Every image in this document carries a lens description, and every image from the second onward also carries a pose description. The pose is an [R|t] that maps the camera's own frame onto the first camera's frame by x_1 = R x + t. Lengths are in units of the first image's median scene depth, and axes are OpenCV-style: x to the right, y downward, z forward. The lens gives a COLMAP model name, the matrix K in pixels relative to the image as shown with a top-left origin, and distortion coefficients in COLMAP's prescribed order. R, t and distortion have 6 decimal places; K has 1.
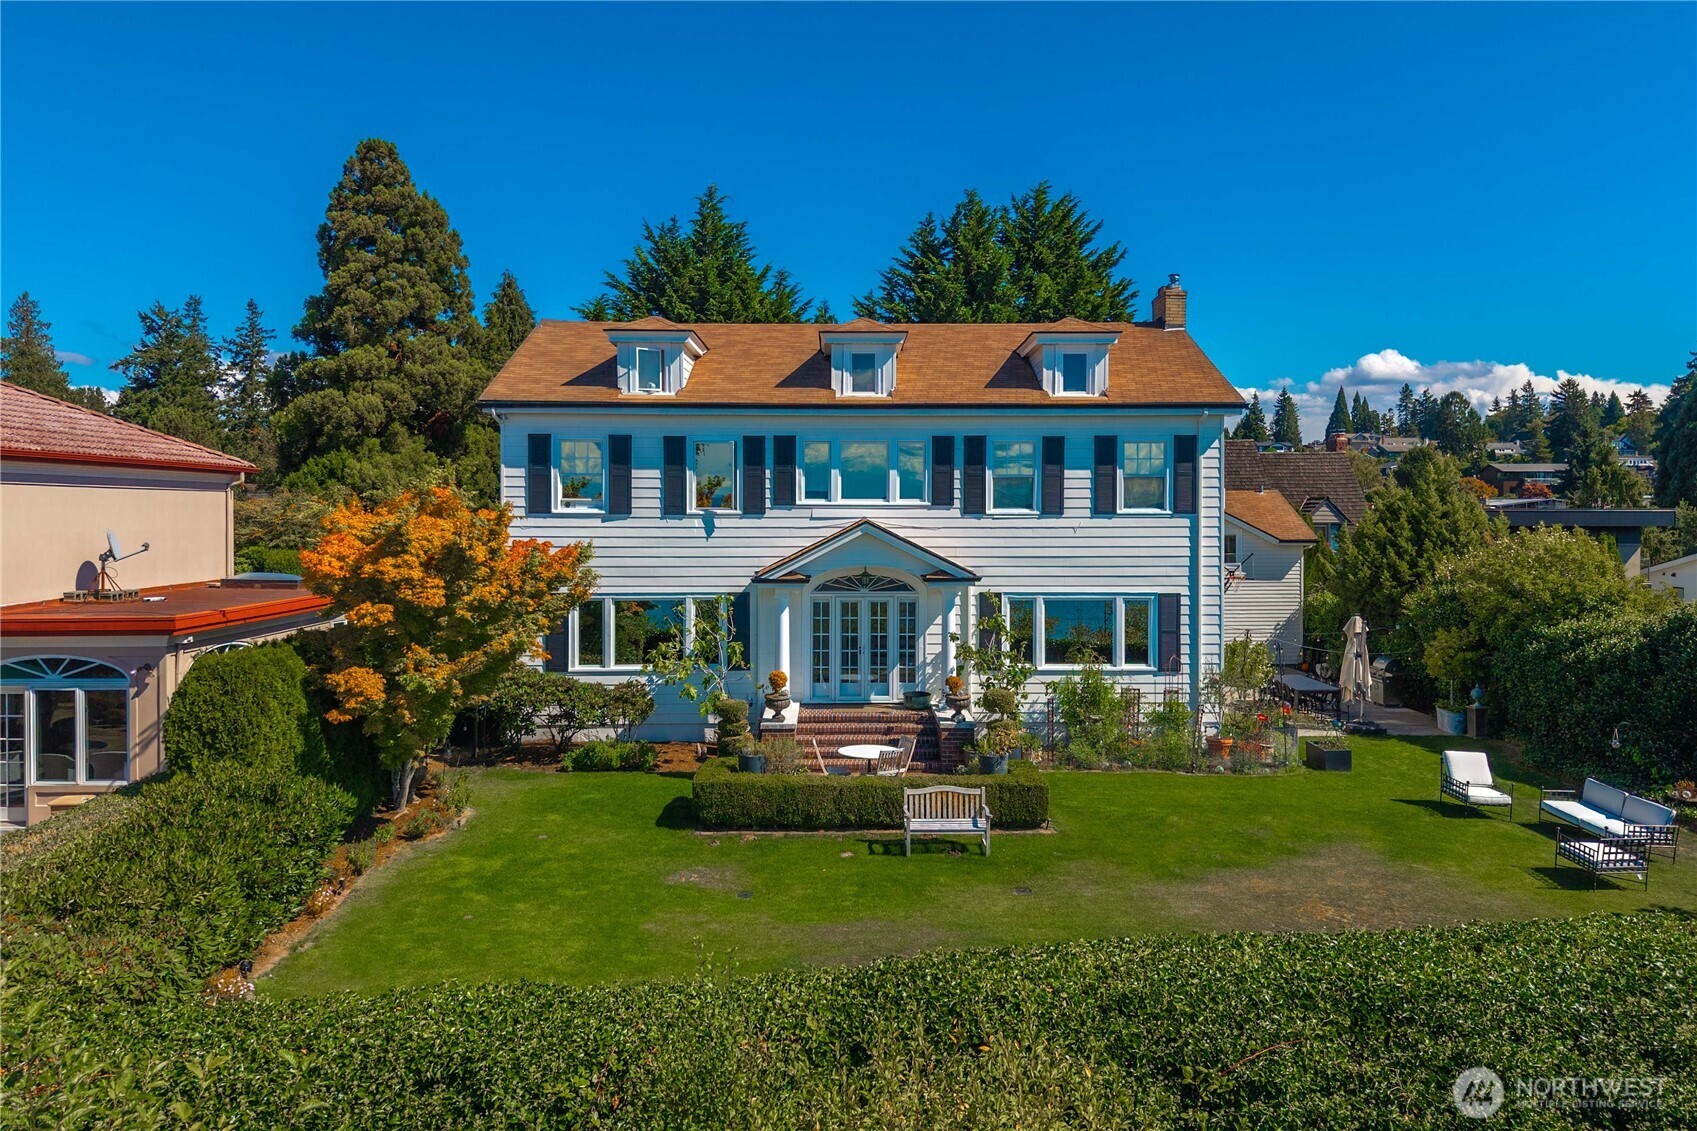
lens RADIAL K [[1106.4, 0, 852.9], [0, 1106.4, 560.5], [0, 0, 1]] dist [0.083781, 0.000282]
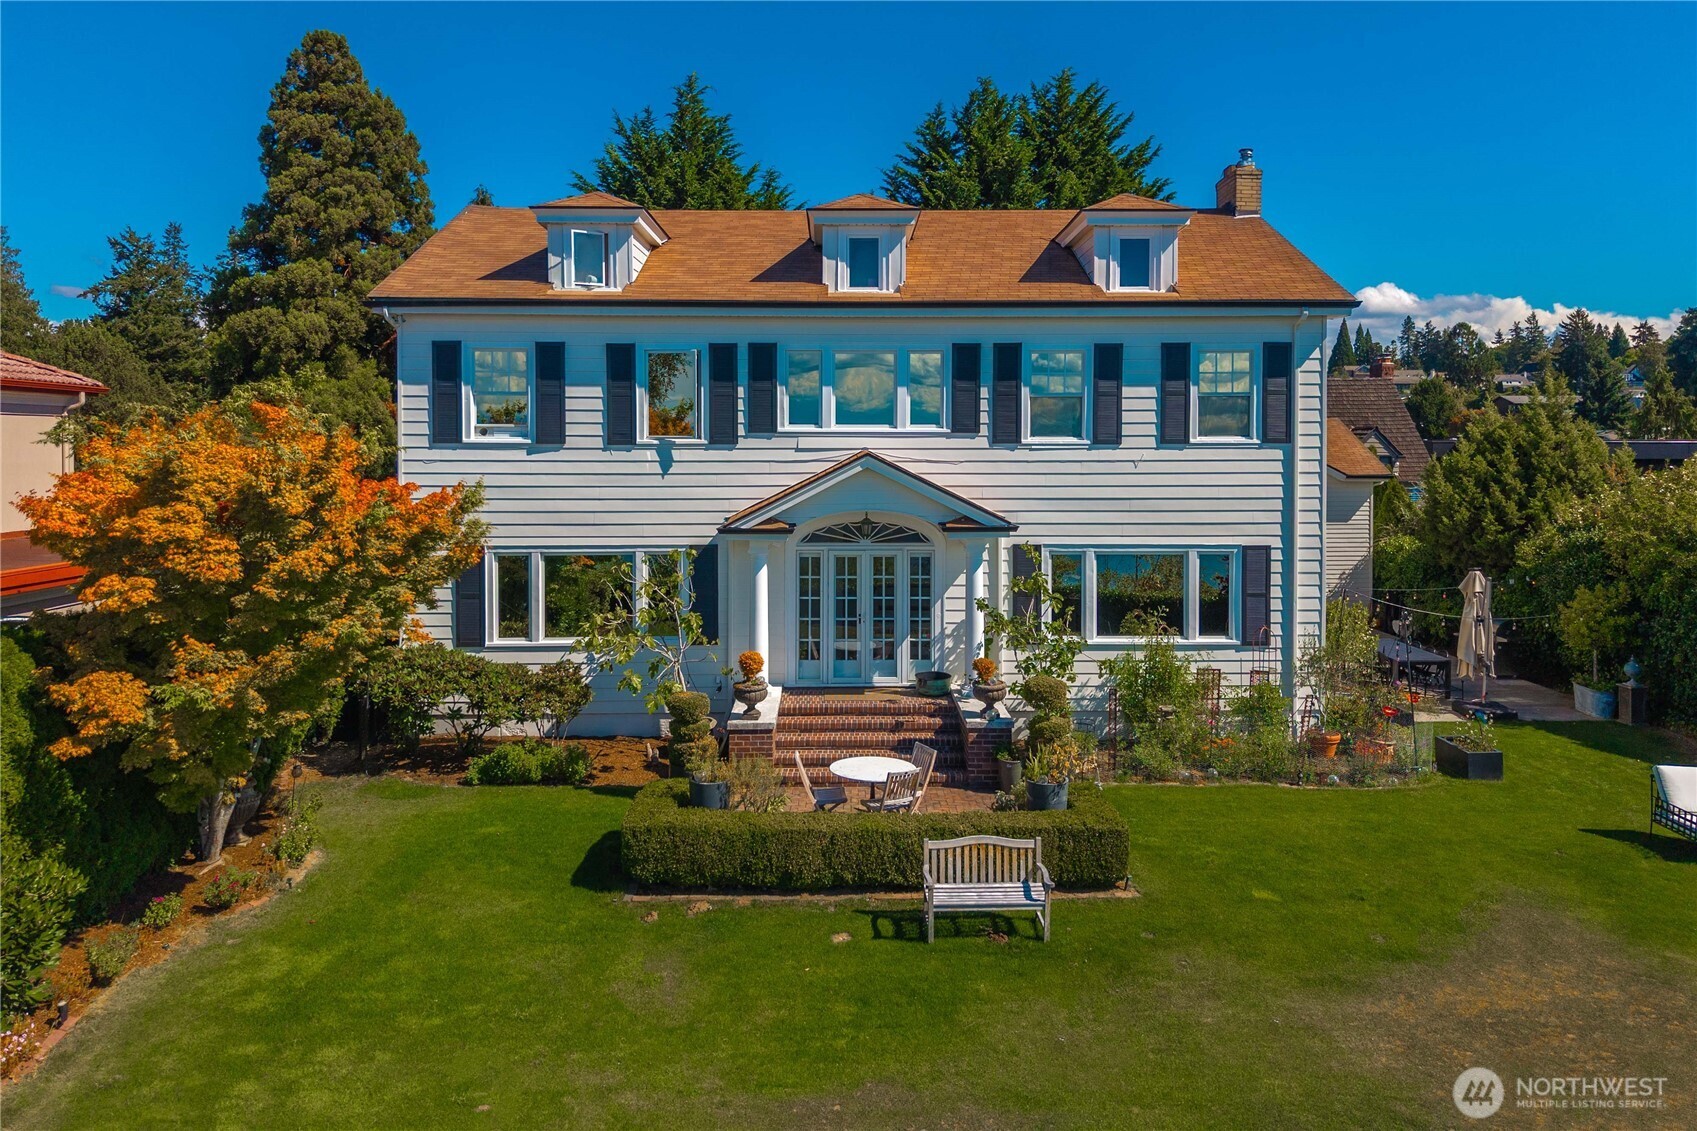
lens RADIAL K [[1114.4, 0, 848.6], [0, 1114.4, 499.7], [0, 0, 1]] dist [0.043486, 0.000898]
pose [[0.999995, -0.000630, -0.003245, 0.001251], [0.000647, 0.999986, 0.005262, -0.006790], [0.003241, -0.005264, 0.999981, 0.215159]]
